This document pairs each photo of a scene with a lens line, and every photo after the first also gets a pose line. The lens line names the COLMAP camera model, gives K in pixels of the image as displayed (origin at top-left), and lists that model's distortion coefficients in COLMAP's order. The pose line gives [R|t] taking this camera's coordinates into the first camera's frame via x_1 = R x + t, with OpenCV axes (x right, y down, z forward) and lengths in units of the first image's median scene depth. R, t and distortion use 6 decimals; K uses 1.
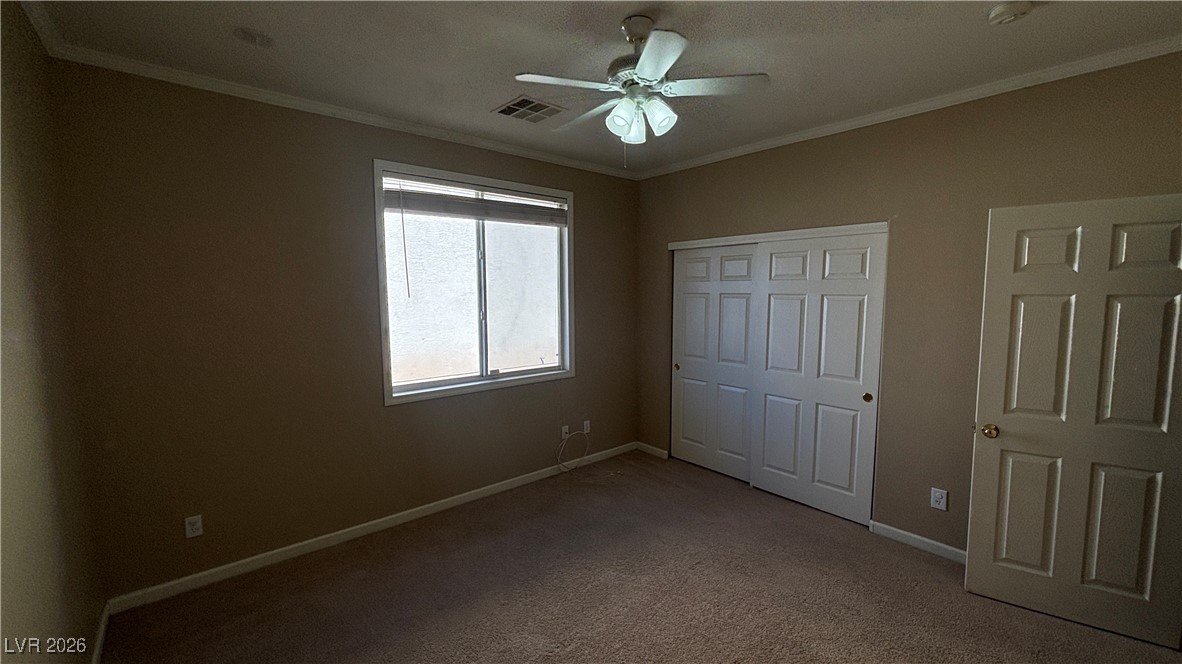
lens RADIAL K [[478.2, 0, 597.1], [0, 478.2, 328.2], [0, 0, 1]] dist [-0.000251, 0.000460]
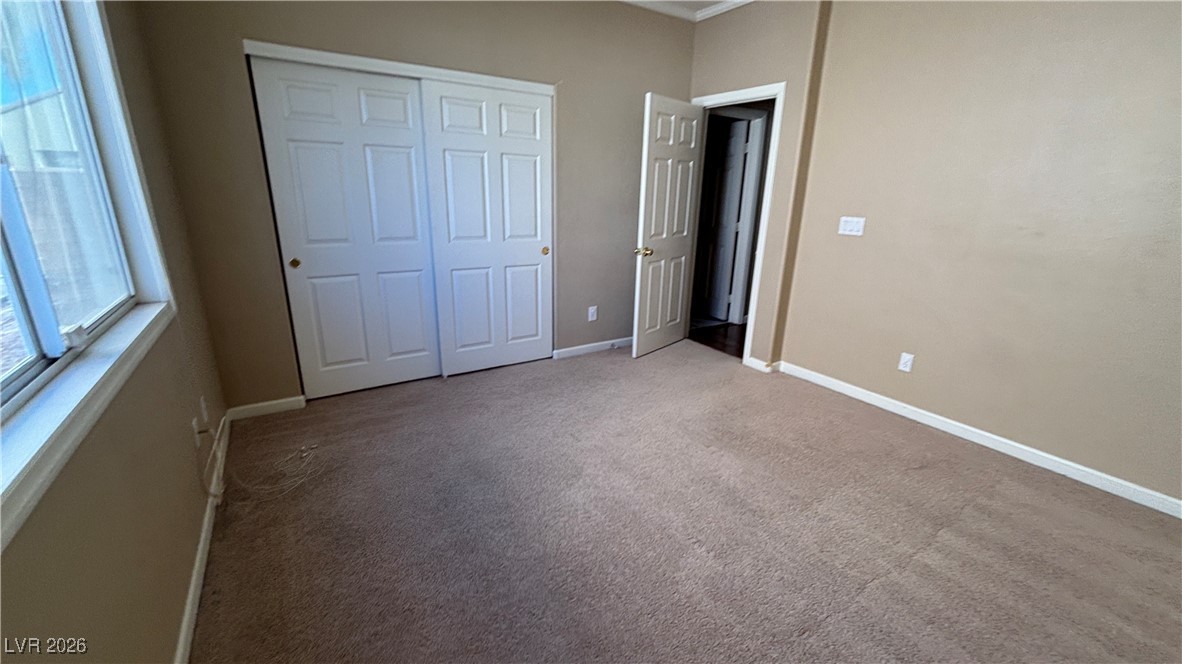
lens RADIAL K [[478.2, 0, 595.2], [0, 478.2, 337.9], [0, 0, 1]] dist [-0.000251, 0.000460]
pose [[0.141117, -0.293631, 0.945445, -0.547891], [0.055715, 0.955844, 0.288545, 0.019643], [-0.988424, 0.011956, 0.151245, 0.685893]]
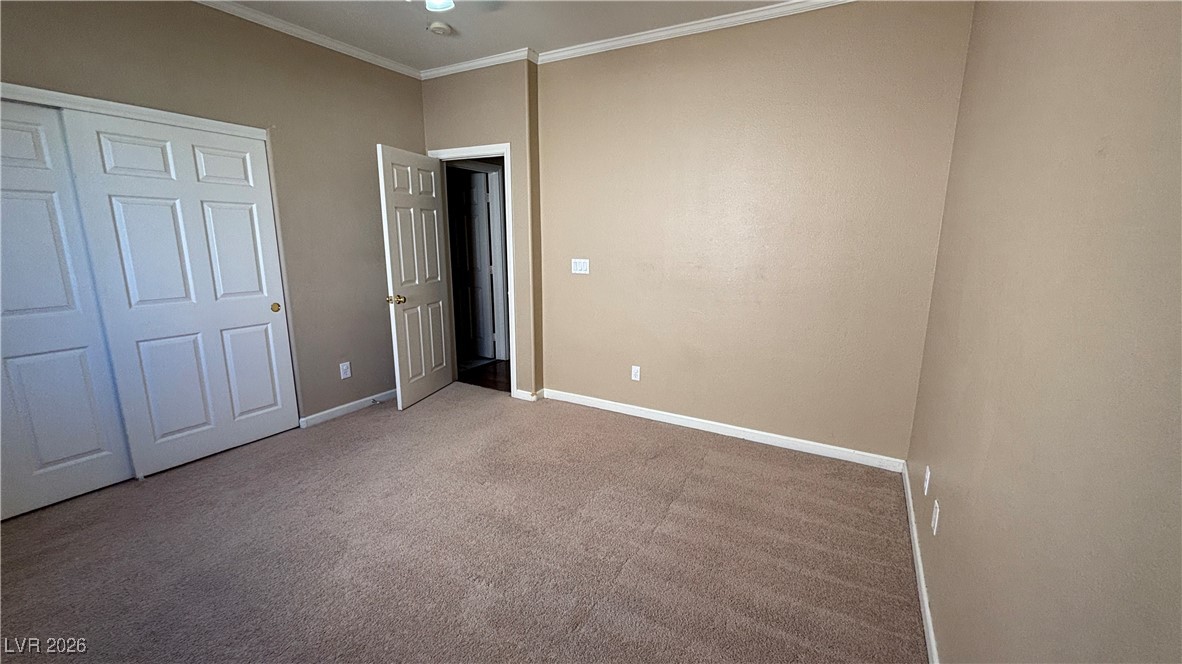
lens RADIAL K [[478.2, 0, 596.7], [0, 478.2, 335.4], [0, 0, 1]] dist [-0.000251, 0.000460]
pose [[-0.333533, -0.200579, 0.921153, -0.589460], [0.065013, 0.969884, 0.234730, 0.007610], [-0.940494, 0.138177, -0.310448, 0.659227]]
